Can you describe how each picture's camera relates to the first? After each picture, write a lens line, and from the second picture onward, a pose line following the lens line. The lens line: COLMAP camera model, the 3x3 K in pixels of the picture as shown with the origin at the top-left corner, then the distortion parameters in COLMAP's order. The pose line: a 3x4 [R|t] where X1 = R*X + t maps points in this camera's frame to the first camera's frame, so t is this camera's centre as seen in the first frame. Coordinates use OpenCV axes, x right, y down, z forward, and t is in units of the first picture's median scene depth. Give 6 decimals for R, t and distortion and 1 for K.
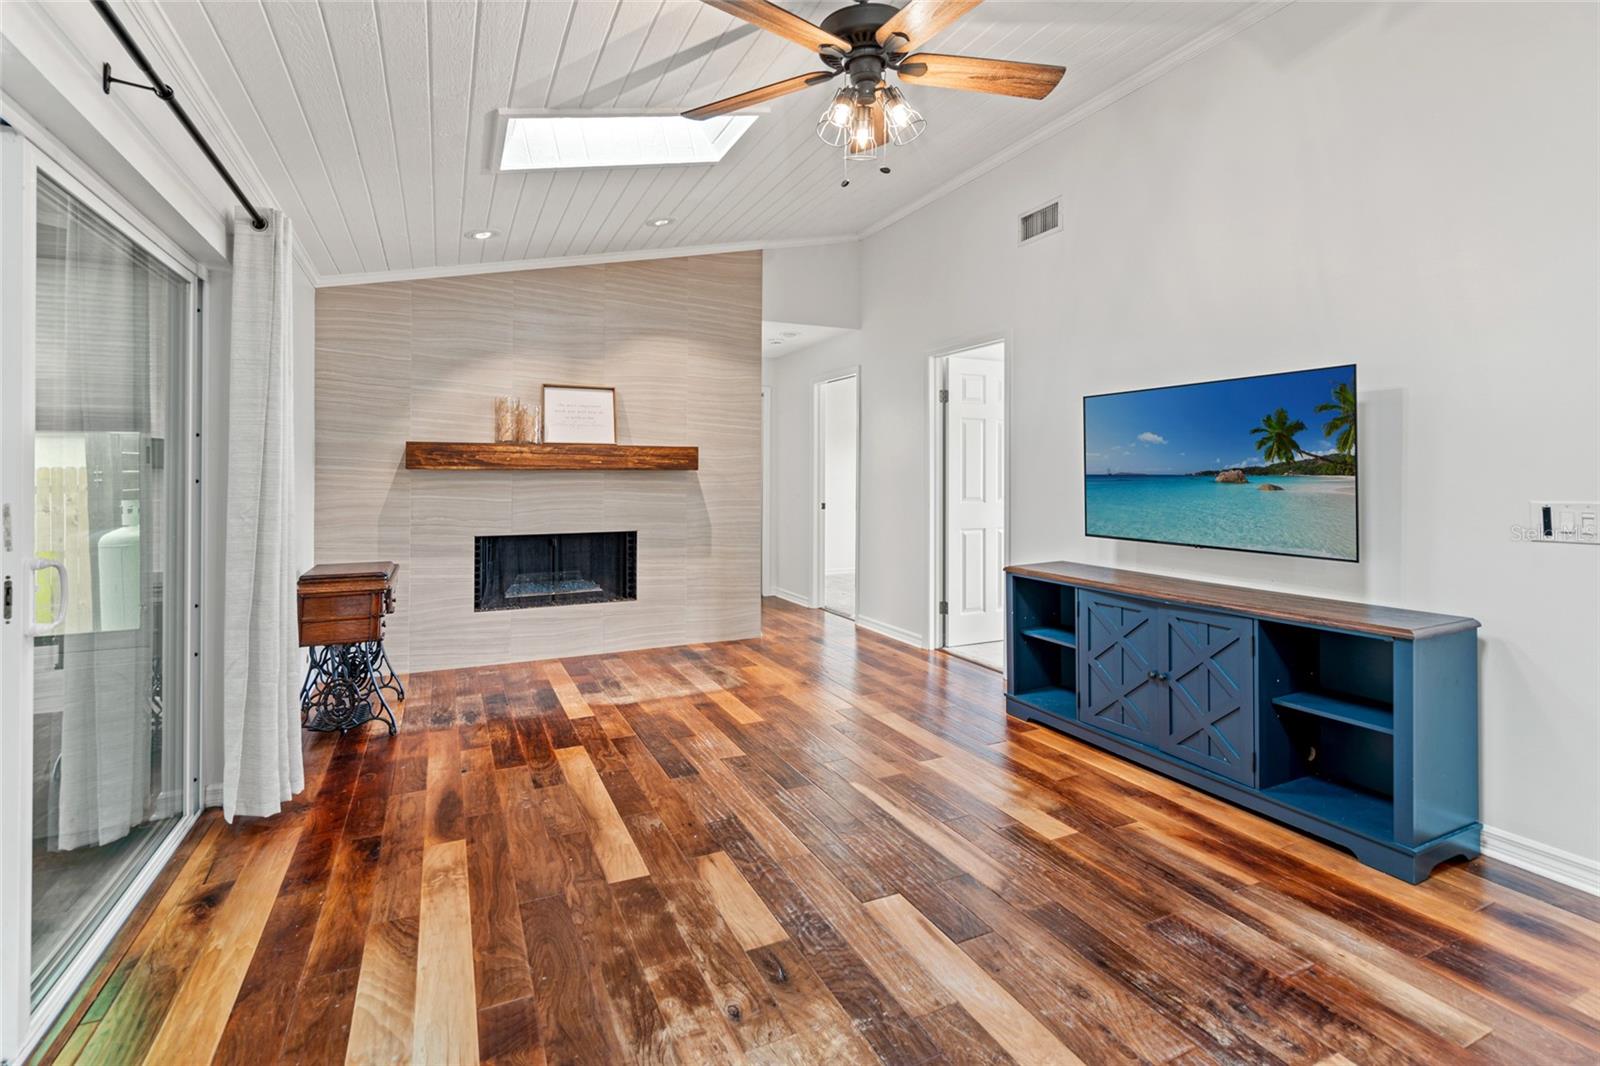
lens RADIAL K [[741.8, 0, 800.3], [0, 741.8, 467.0], [0, 0, 1]] dist [-0.003581, 0.003782]
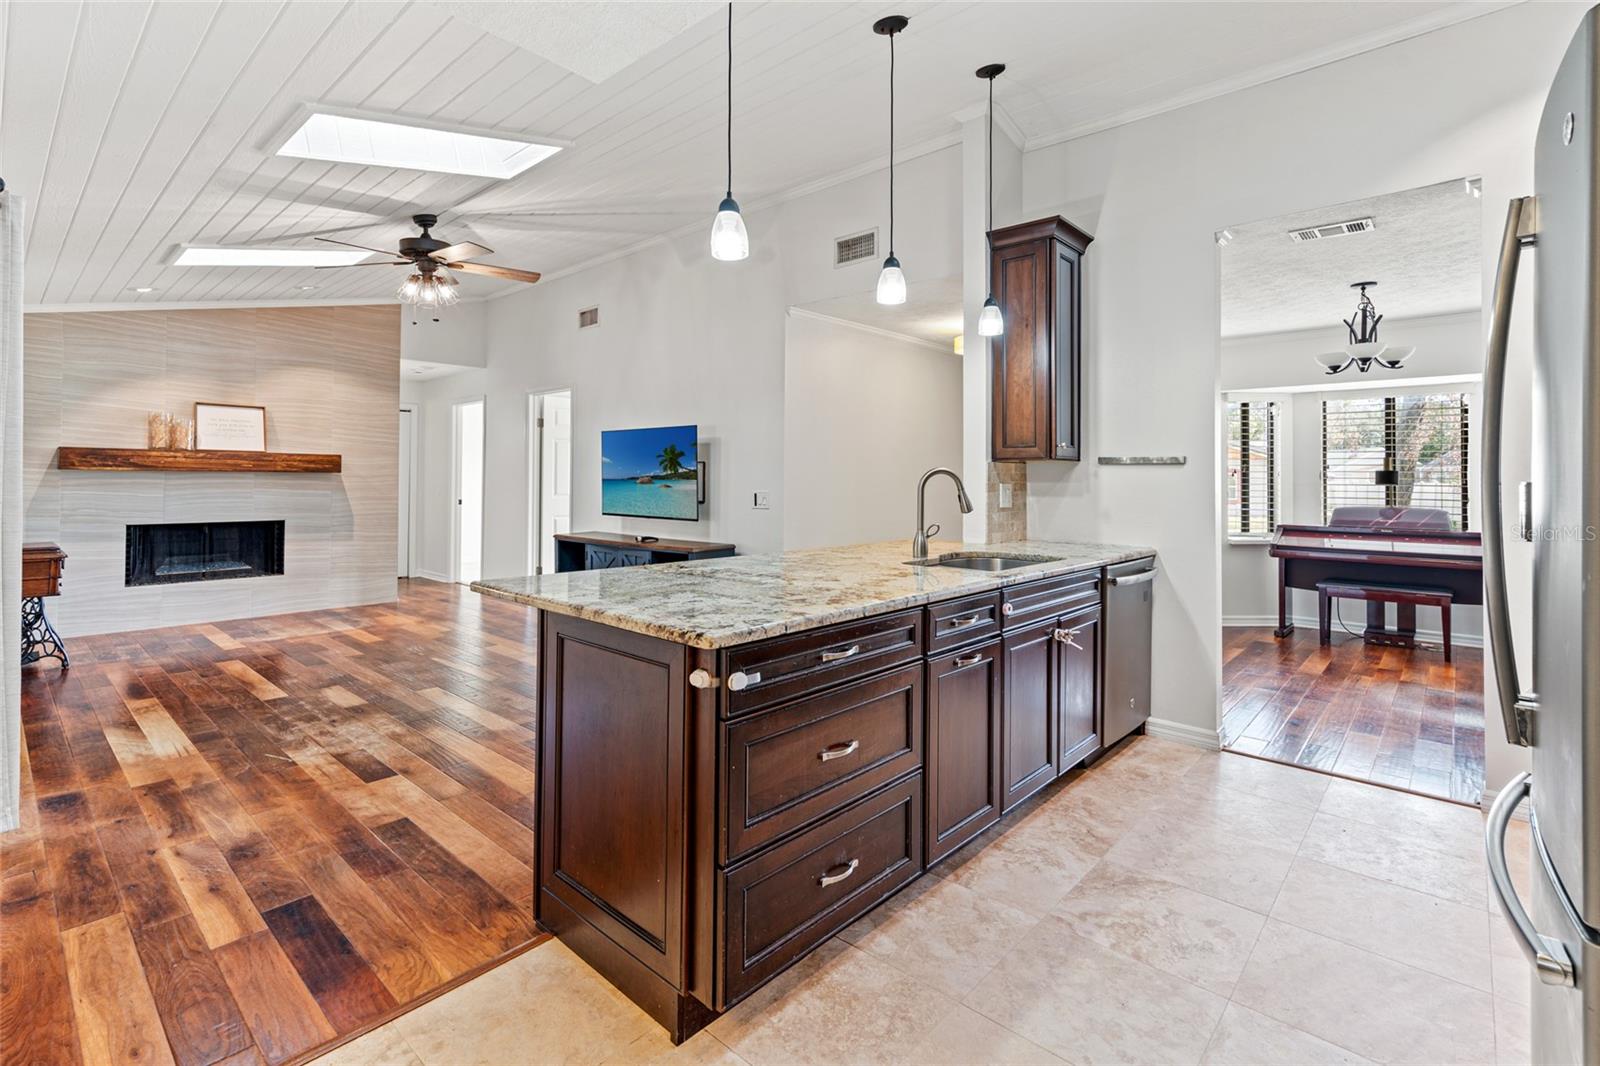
lens RADIAL K [[741.8, 0, 799.4], [0, 741.8, 476.0], [0, 0, 1]] dist [-0.003581, 0.003782]
pose [[0.926329, 0.009245, 0.376603, 0.126169], [-0.012101, 0.999913, 0.005217, -0.006825], [-0.376522, -0.009390, 0.926360, -0.544536]]
